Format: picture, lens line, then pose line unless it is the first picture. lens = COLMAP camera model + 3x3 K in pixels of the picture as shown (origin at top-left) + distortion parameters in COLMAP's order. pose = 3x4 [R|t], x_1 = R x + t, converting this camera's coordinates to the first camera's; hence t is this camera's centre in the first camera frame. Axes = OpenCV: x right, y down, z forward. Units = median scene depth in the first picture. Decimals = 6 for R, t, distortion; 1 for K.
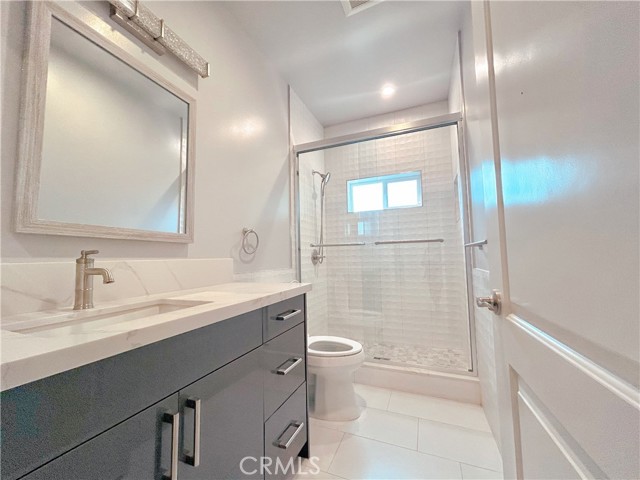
lens RADIAL K [[257.0, 0, 320.0], [0, 257.0, 240.0], [0, 0, 1]] dist [-0.000398, 0.000053]
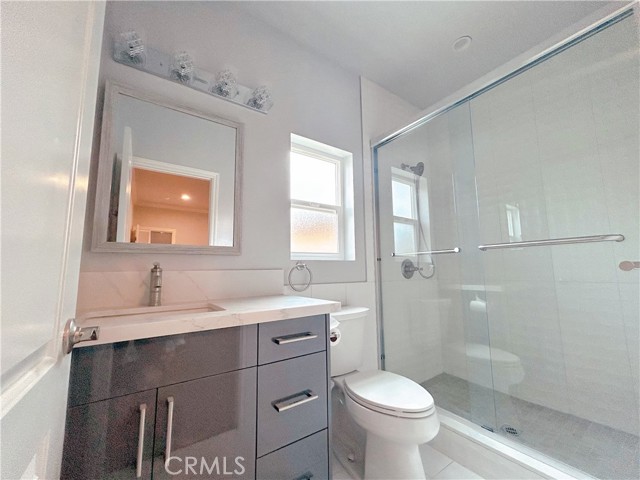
lens RADIAL K [[257.0, 0, 320.0], [0, 257.0, 240.0], [0, 0, 1]] dist [-0.000398, 0.000053]
pose [[0.837457, -0.055981, -0.543629, 0.381475], [0.036688, 0.998255, -0.046280, 0.010593], [0.545271, 0.018813, 0.838049, 0.301196]]
